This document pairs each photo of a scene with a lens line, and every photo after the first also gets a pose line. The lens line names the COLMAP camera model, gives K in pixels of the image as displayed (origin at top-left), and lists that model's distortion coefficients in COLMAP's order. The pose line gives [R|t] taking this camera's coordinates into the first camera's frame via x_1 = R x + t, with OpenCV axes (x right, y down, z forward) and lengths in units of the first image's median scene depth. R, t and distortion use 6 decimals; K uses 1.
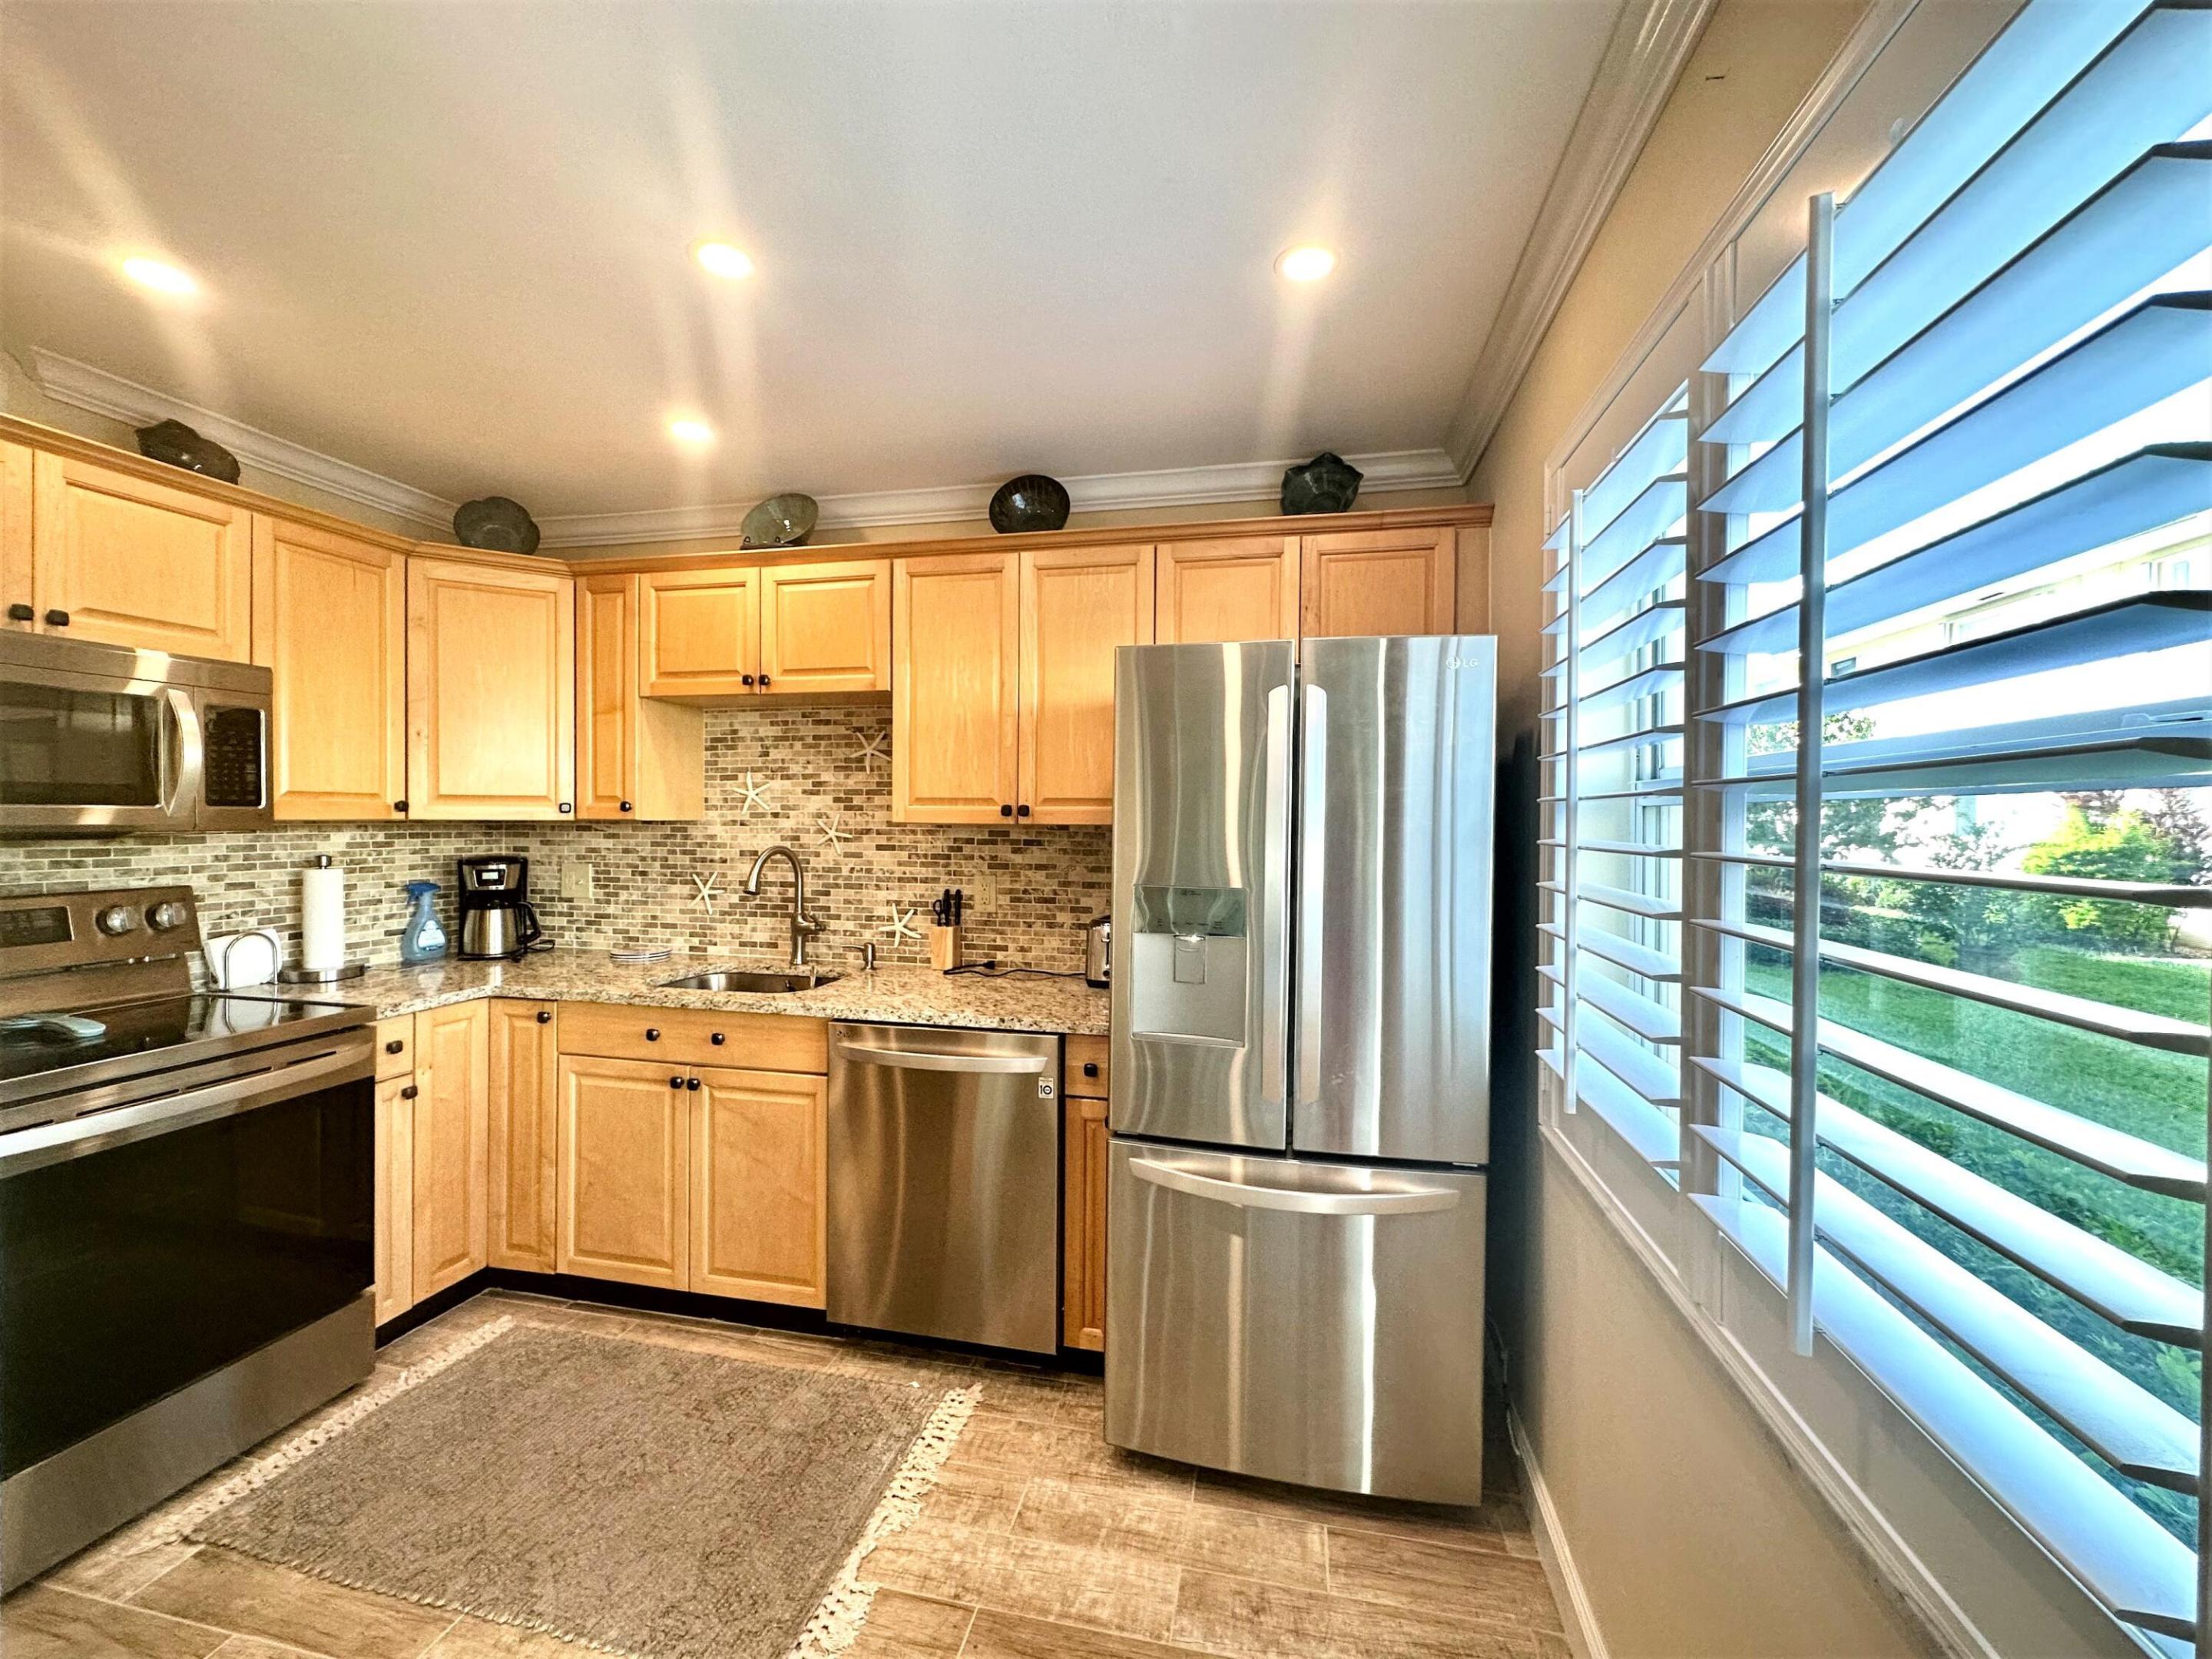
lens RADIAL K [[880.2, 0, 1106.0], [0, 880.2, 829.5], [0, 0, 1]] dist [-0.003236, -0.000302]
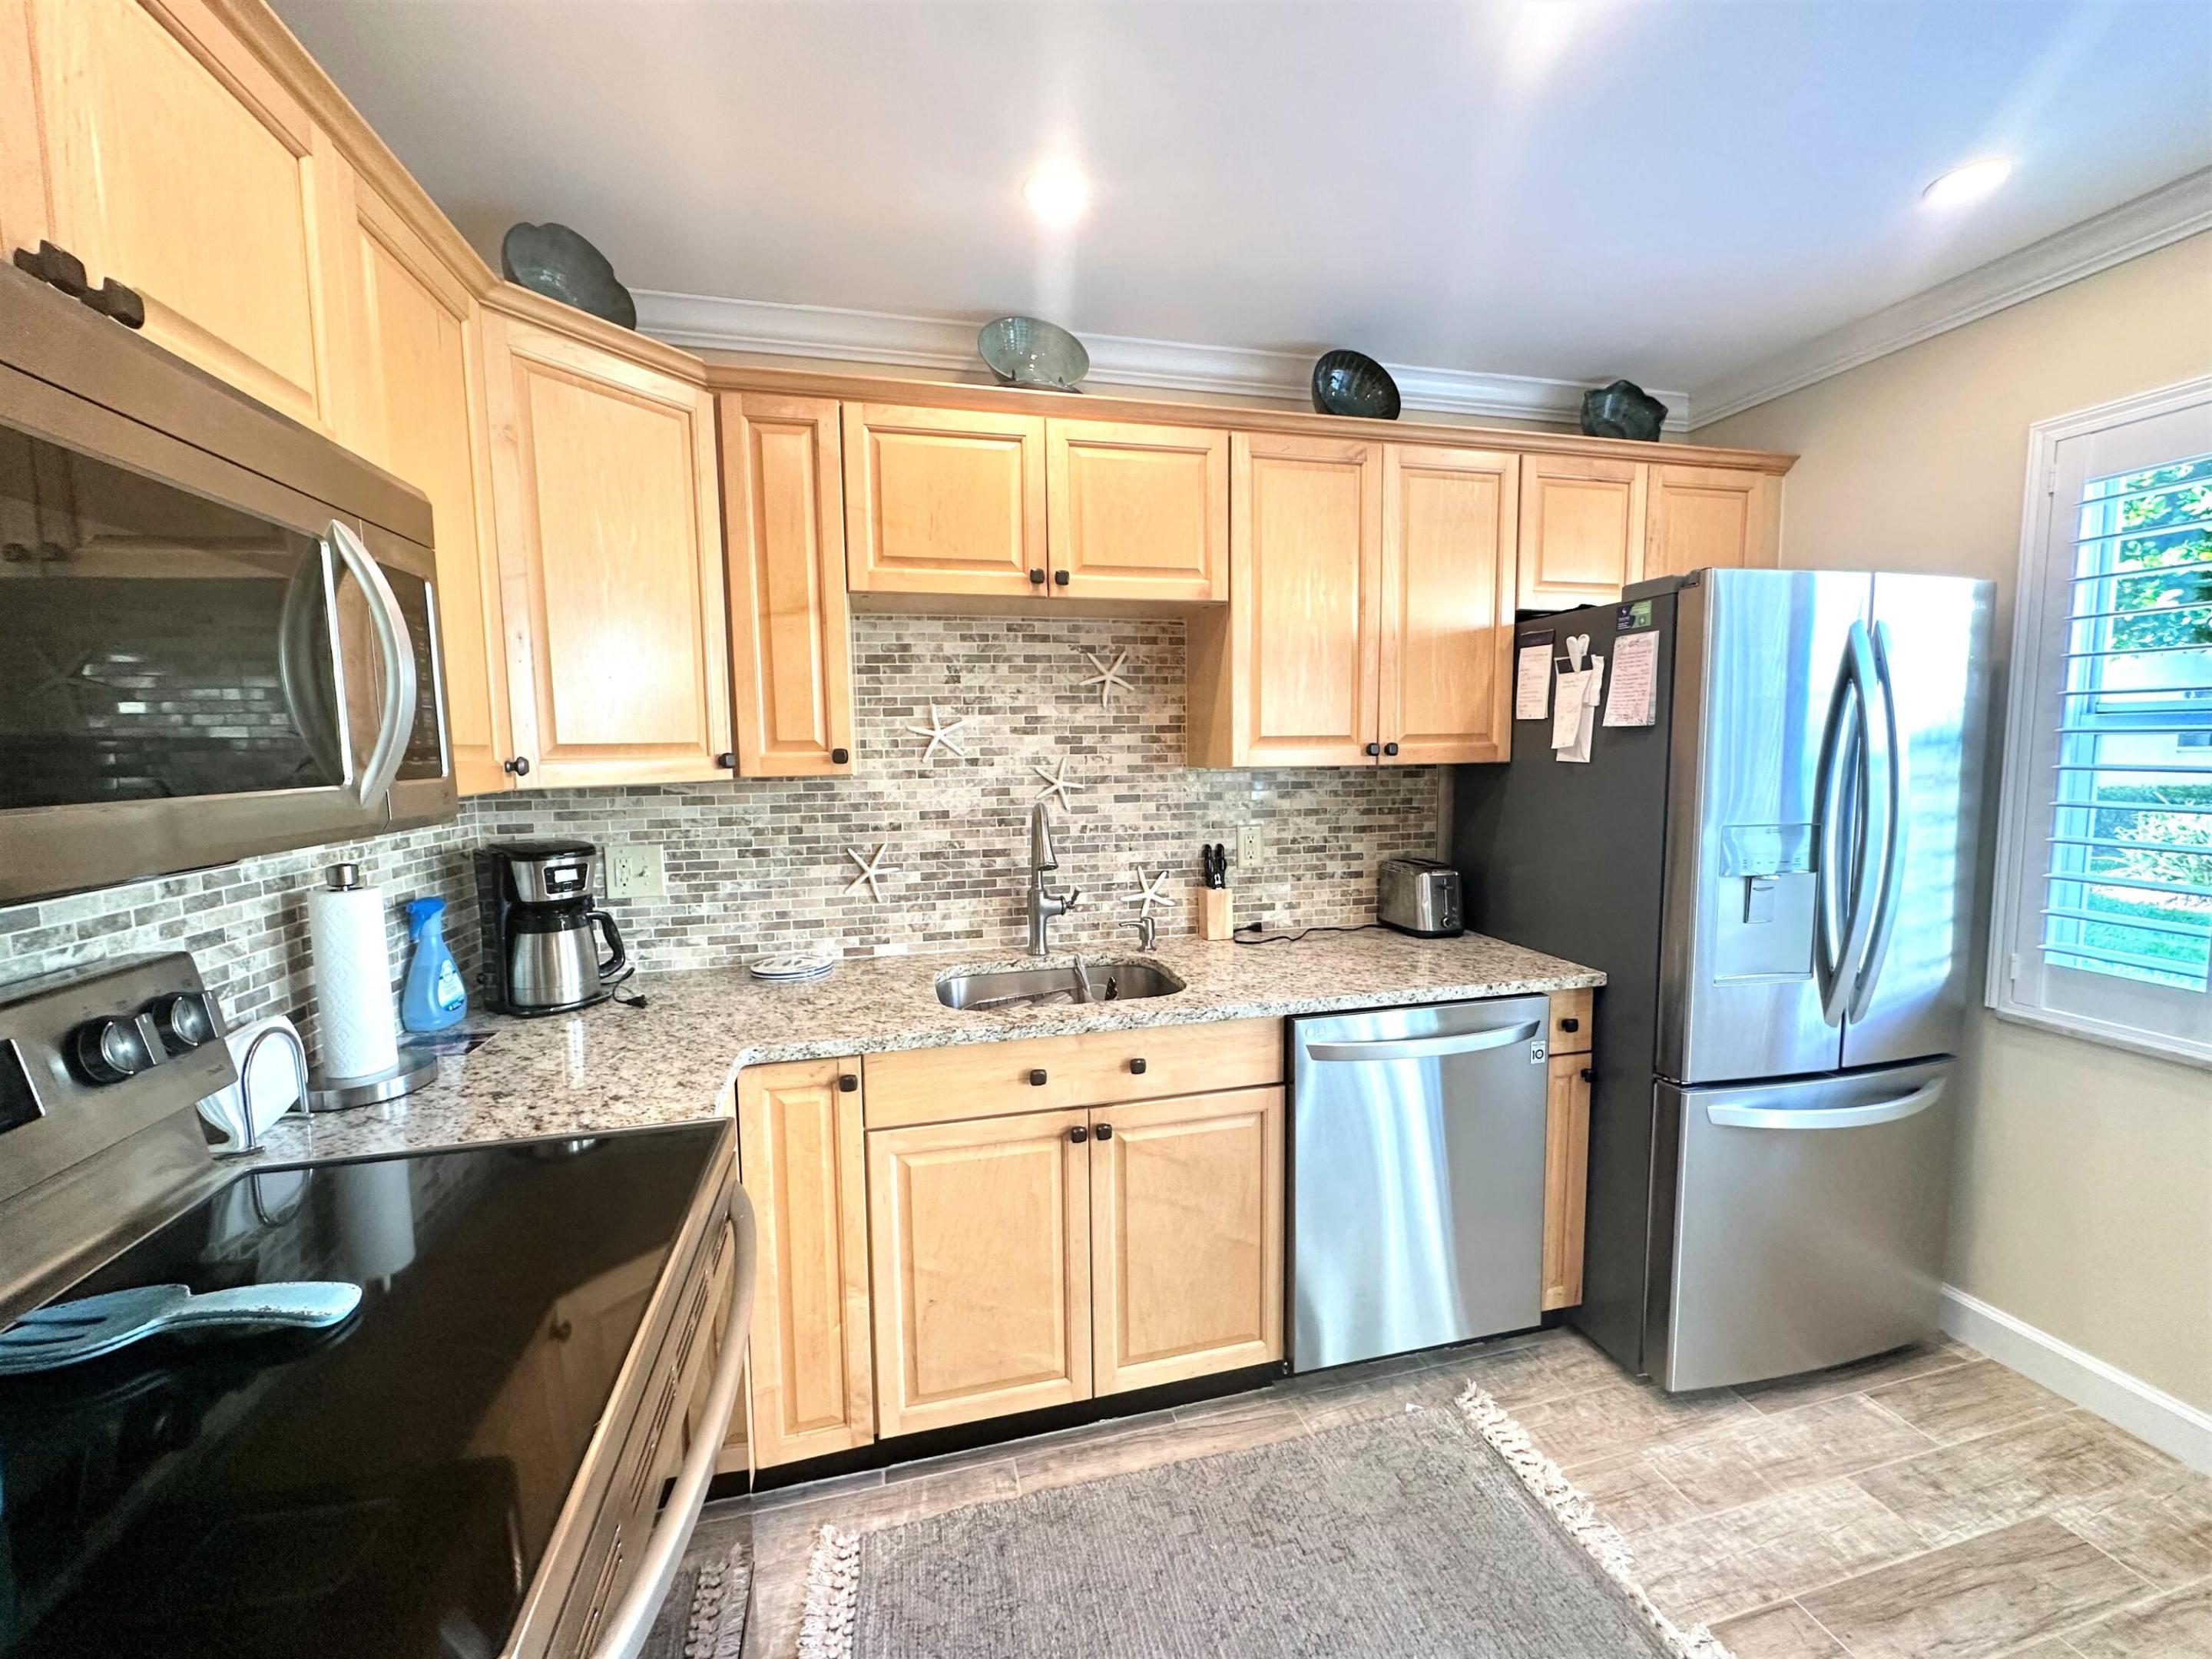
lens RADIAL K [[880.2, 0, 1106.0], [0, 880.2, 829.5], [0, 0, 1]] dist [-0.003236, -0.000302]
pose [[0.897140, -0.063270, 0.437192, -0.620689], [0.027855, 0.995823, 0.086955, -0.021802], [-0.440868, -0.065833, 0.895155, 0.284103]]
